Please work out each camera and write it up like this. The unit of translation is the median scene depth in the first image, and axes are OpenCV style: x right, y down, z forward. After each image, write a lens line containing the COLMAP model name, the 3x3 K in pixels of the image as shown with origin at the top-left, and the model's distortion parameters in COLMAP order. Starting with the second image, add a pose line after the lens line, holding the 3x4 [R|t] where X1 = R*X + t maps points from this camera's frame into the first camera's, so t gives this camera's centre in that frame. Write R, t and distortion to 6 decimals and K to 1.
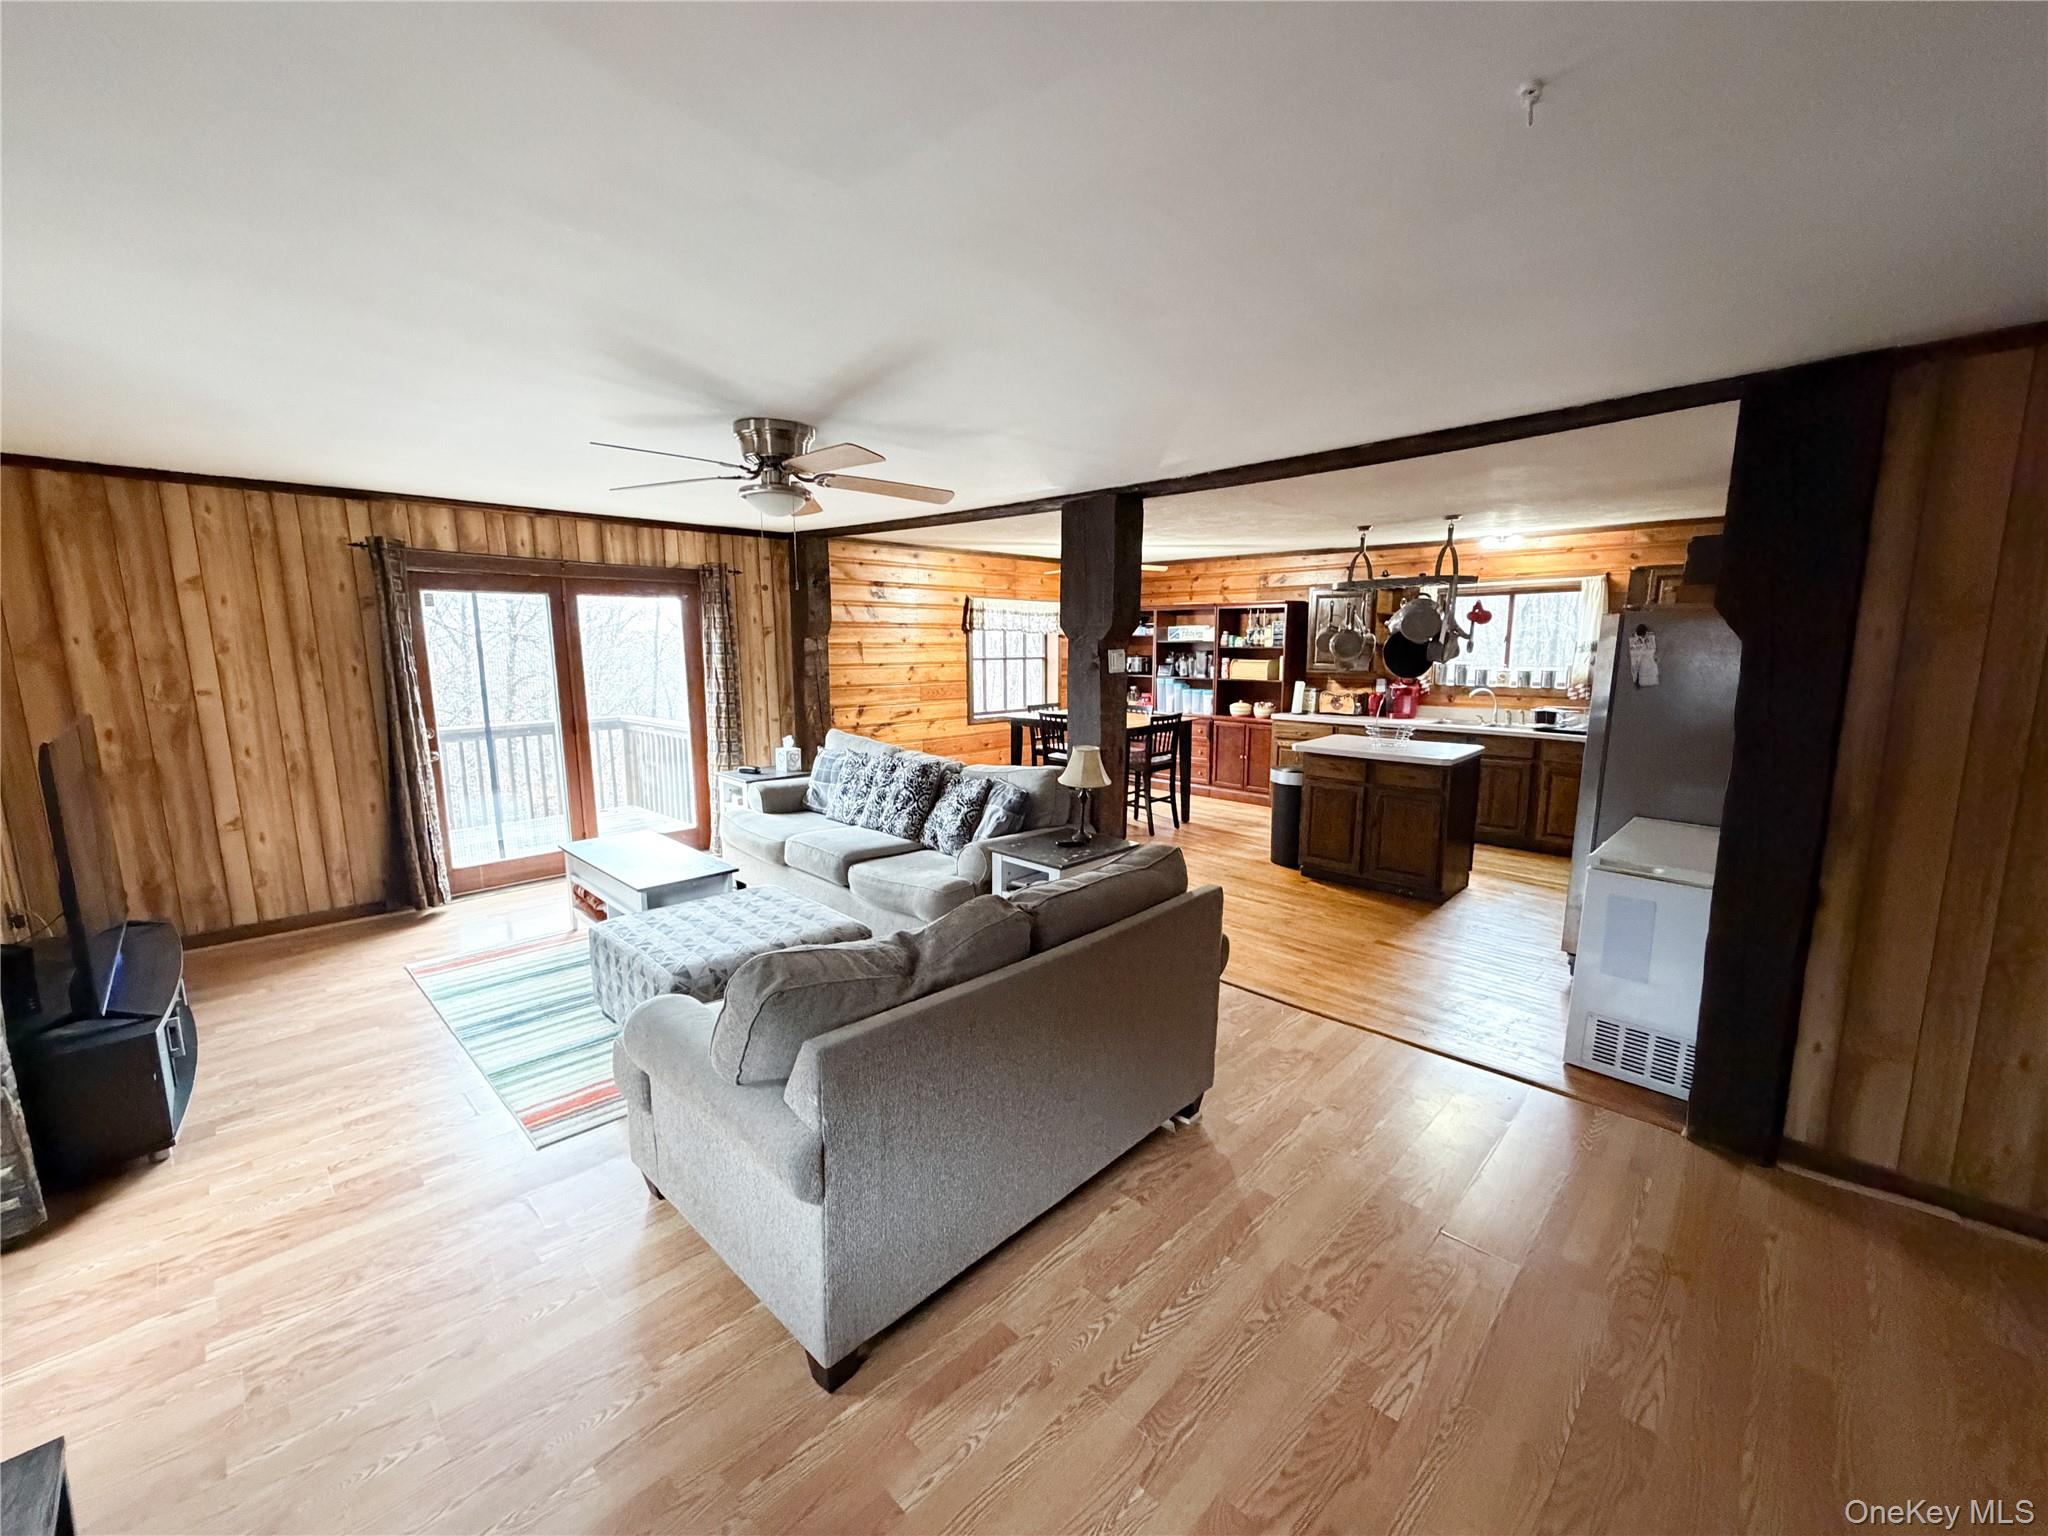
lens RADIAL K [[825.6, 0, 1028.8], [0, 825.6, 774.0], [0, 0, 1]] dist [-0.000341, 0.000874]
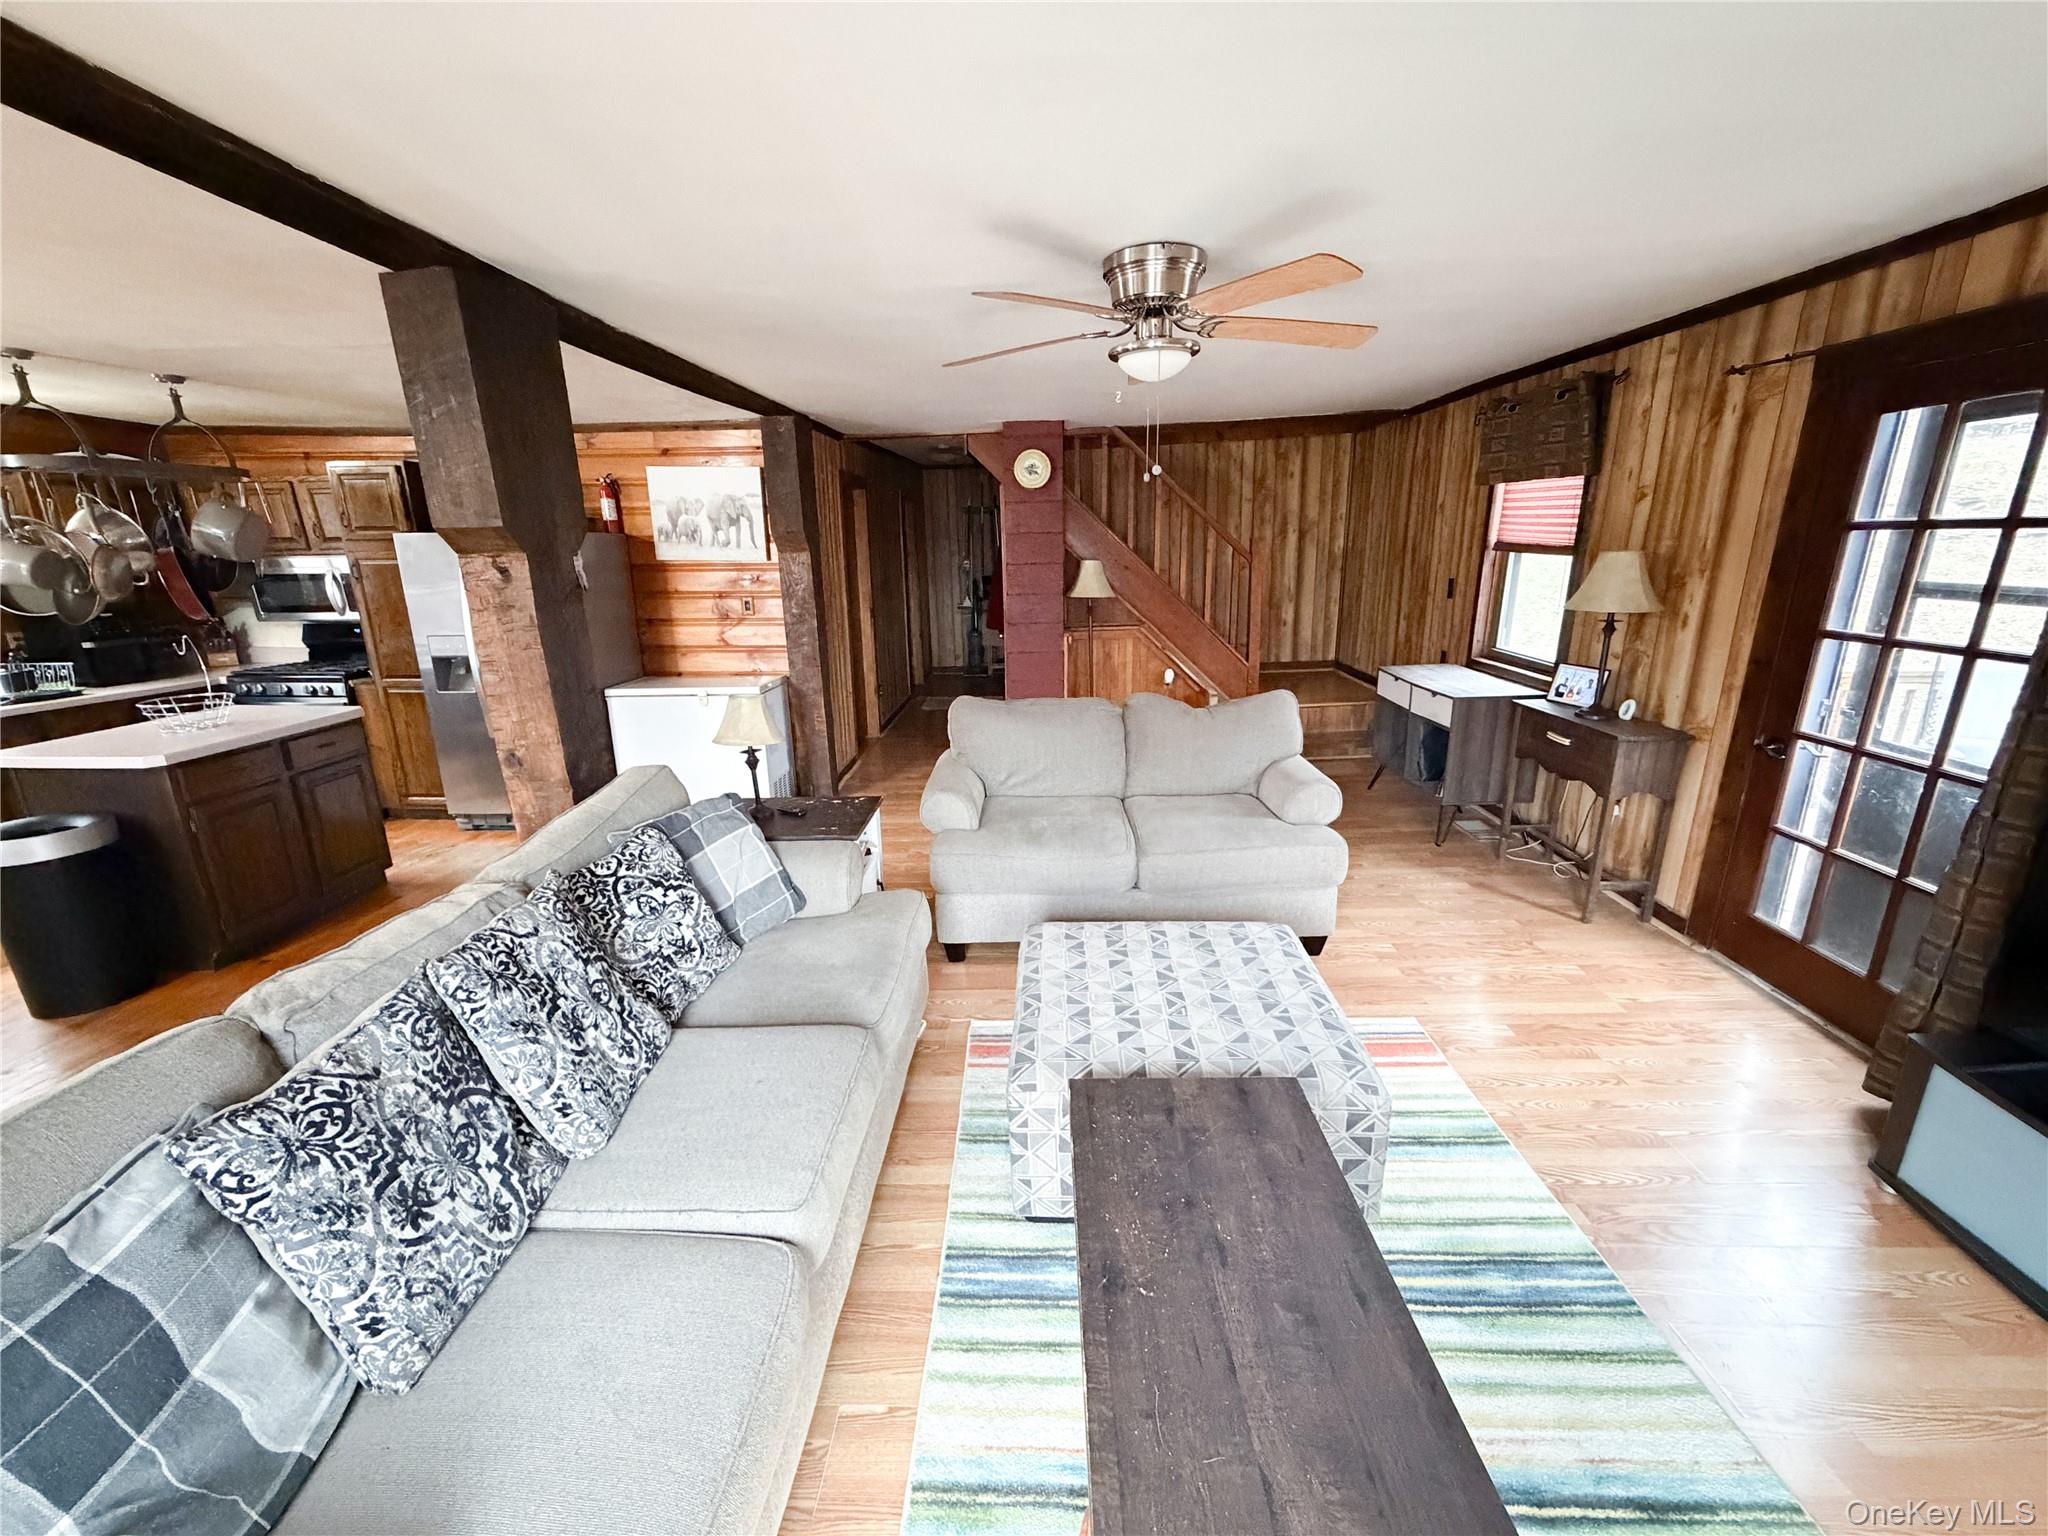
lens RADIAL K [[825.6, 0, 1016.7], [0, 825.6, 764.6], [0, 0, 1]] dist [-0.000341, 0.000874]
pose [[-0.671357, -0.181738, 0.718506, -0.339221], [0.138188, 0.921772, 0.362272, -0.111095], [-0.728137, 0.342503, -0.593724, 0.671370]]
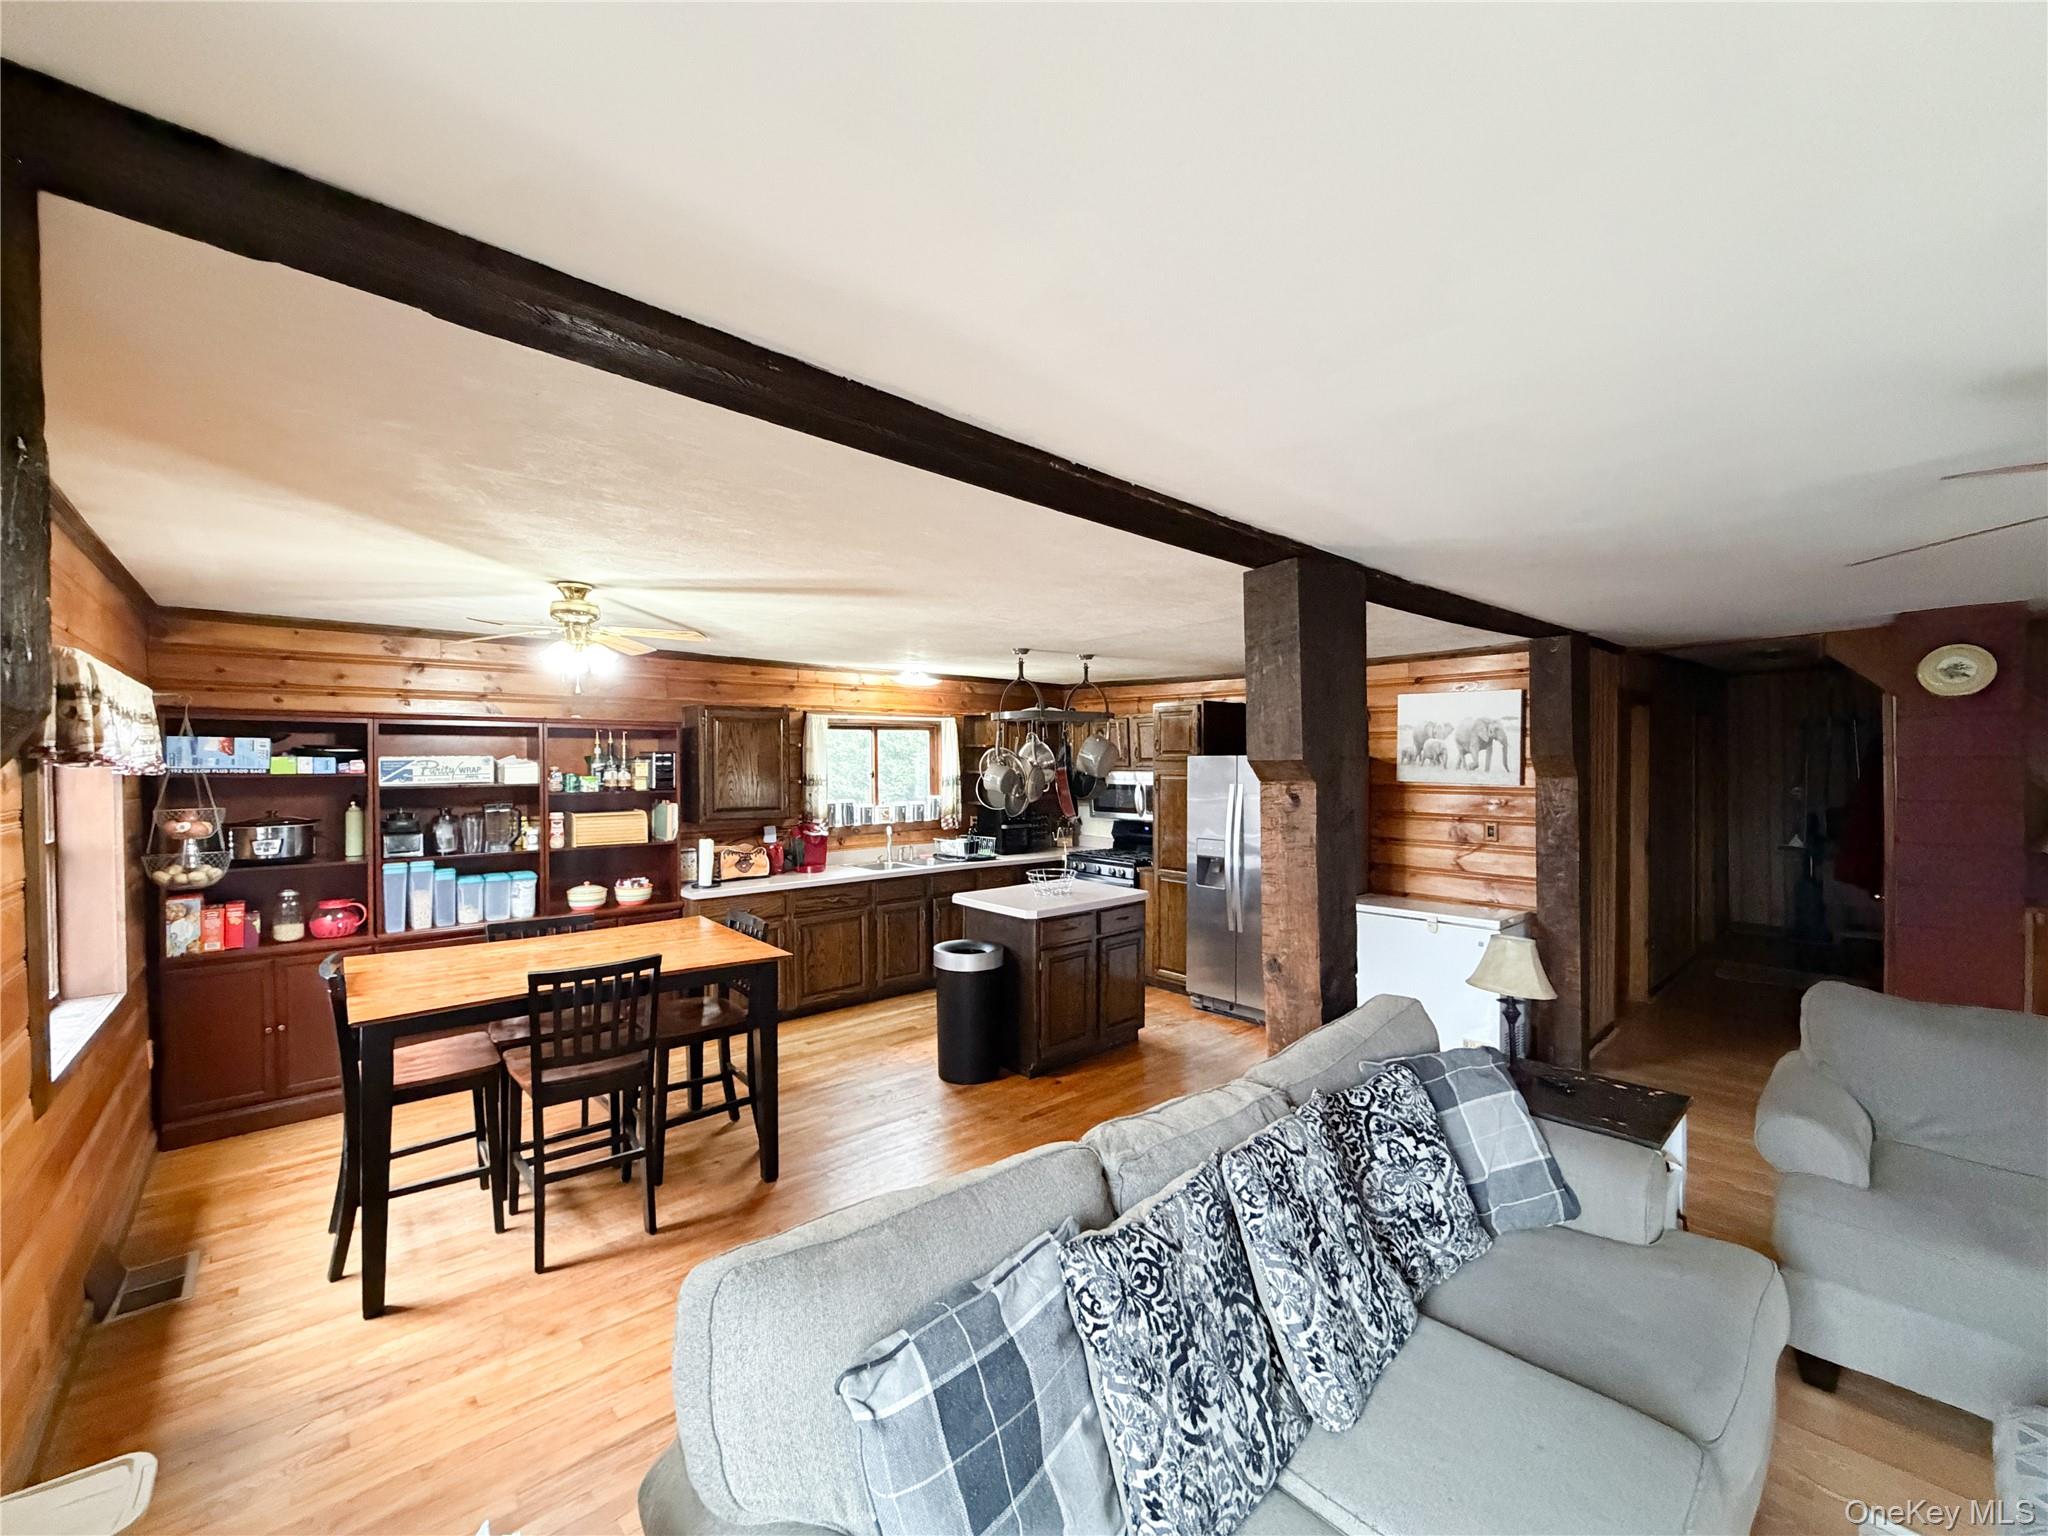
lens RADIAL K [[825.6, 0, 1022.6], [0, 825.6, 766.3], [0, 0, 1]] dist [-0.000341, 0.000874]
pose [[0.070238, 0.000433, 0.997530, -0.333148], [0.168122, 0.985690, -0.012265, -0.118946], [-0.983261, 0.168568, 0.069160, 0.687349]]
